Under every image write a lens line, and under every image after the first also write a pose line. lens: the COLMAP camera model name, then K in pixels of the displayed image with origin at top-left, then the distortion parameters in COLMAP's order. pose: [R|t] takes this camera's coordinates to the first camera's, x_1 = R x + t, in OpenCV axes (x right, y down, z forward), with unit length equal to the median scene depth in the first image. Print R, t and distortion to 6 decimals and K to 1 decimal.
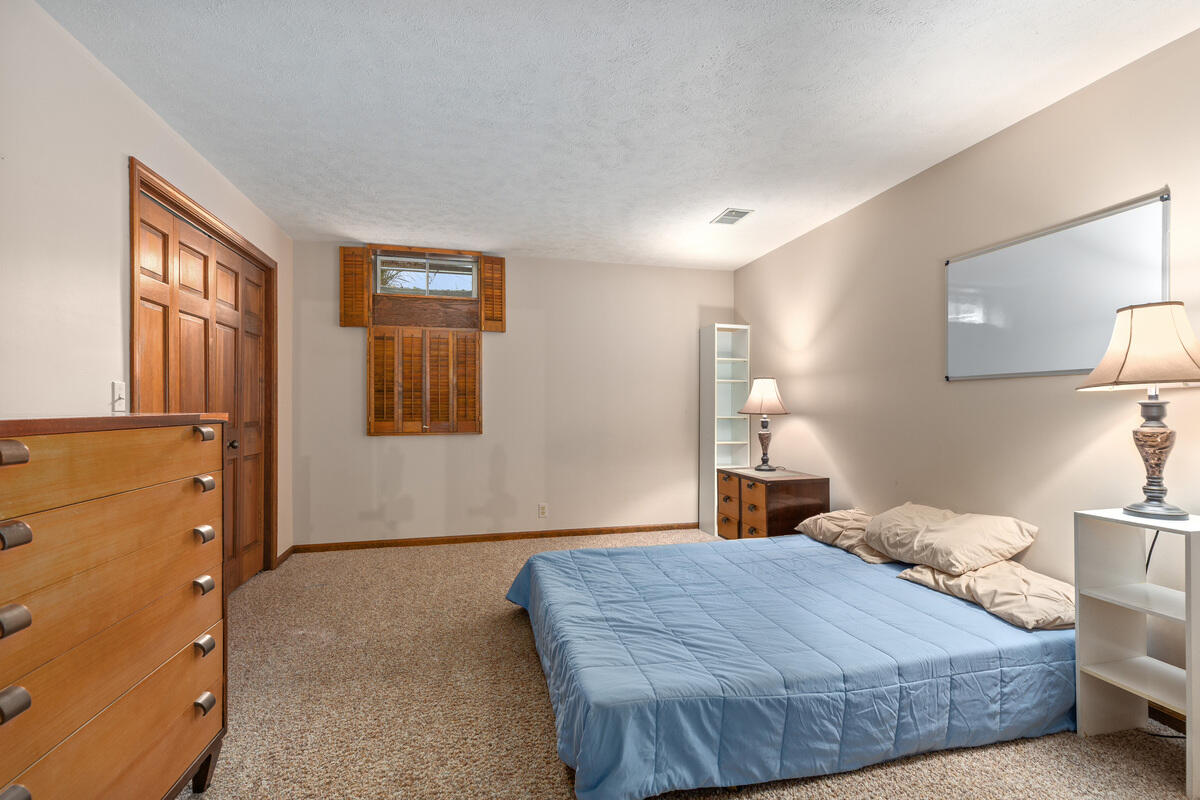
lens RADIAL K [[538.8, 0, 603.4], [0, 538.8, 400.8], [0, 0, 1]] dist [0.000751, -0.001051]
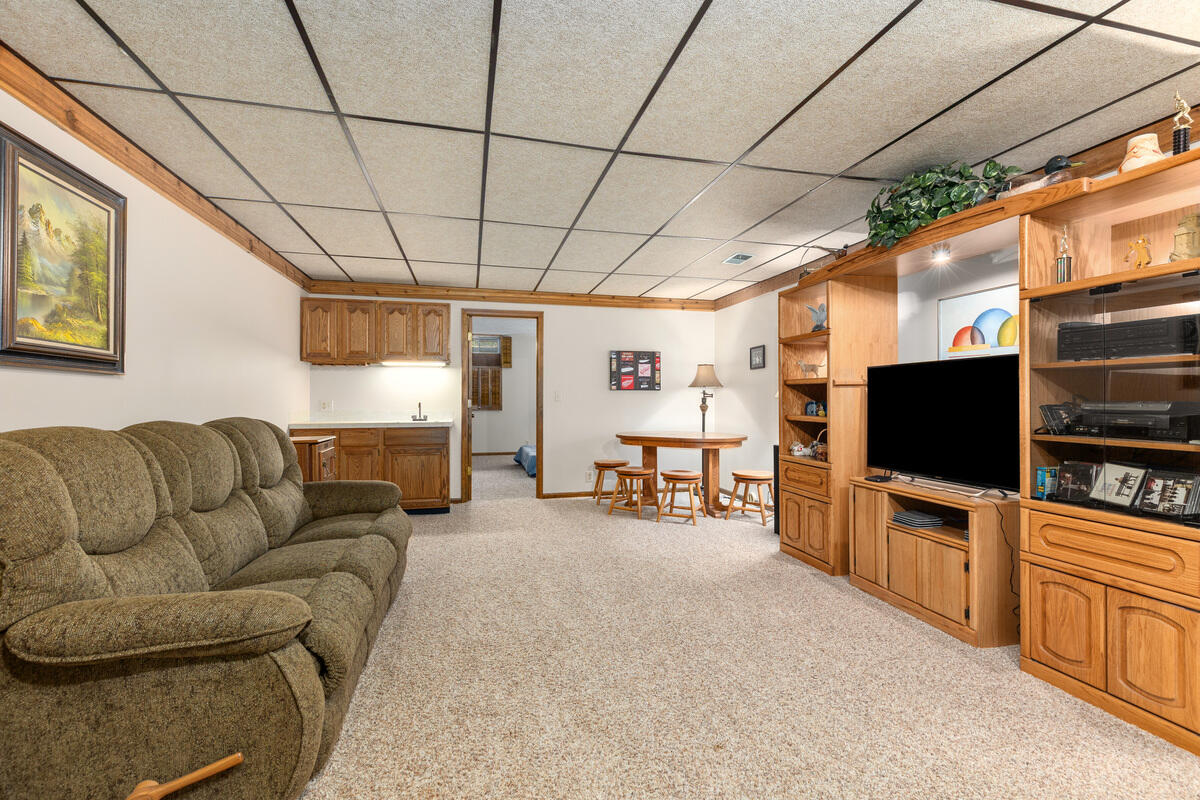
lens RADIAL K [[538.8, 0, 597.4], [0, 538.8, 395.7], [0, 0, 1]] dist [0.000751, -0.001051]
pose [[0.999857, -0.004029, 0.016395, 0.287889], [0.003825, 0.999915, 0.012457, -0.057215], [-0.016444, -0.012393, 0.999788, -2.539955]]
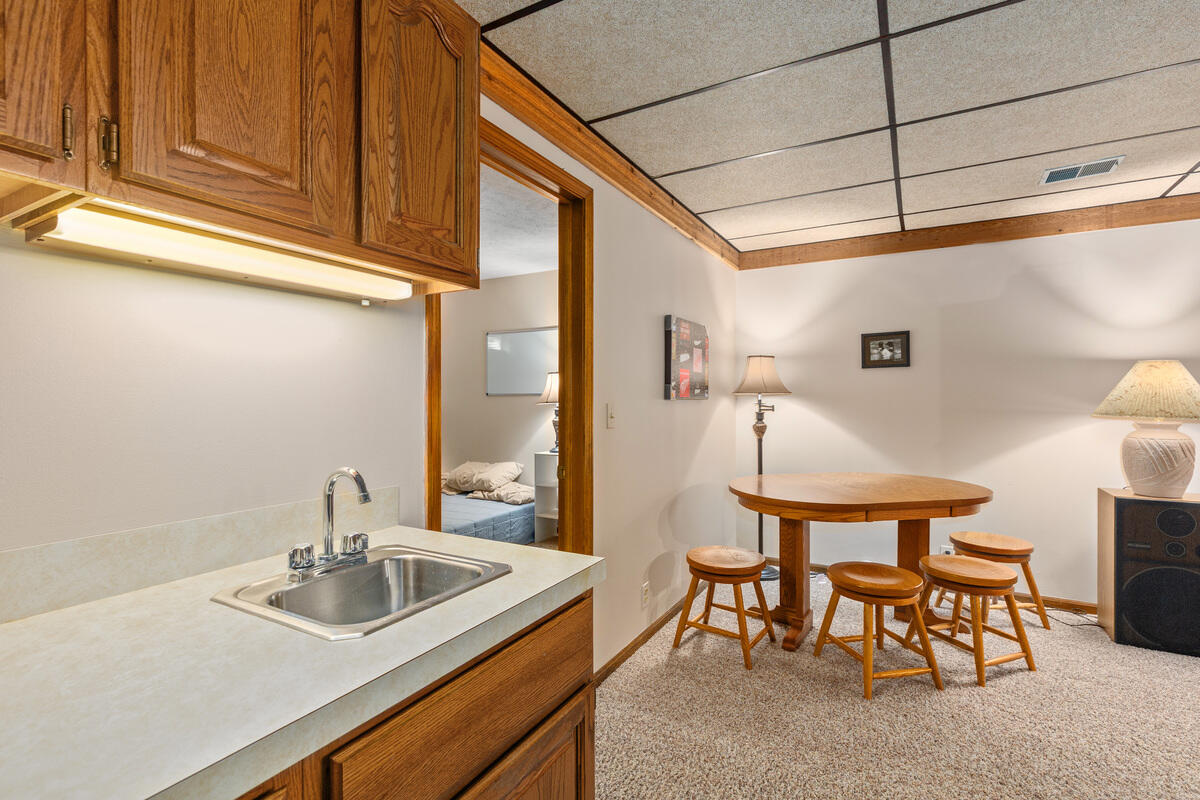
lens RADIAL K [[538.8, 0, 608.5], [0, 538.8, 398.3], [0, 0, 1]] dist [0.000751, -0.001051]
pose [[0.680789, 0.003041, 0.732474, -0.569540], [-0.013681, 0.999870, 0.008565, -0.059691], [-0.732352, -0.015852, 0.680741, -0.746136]]
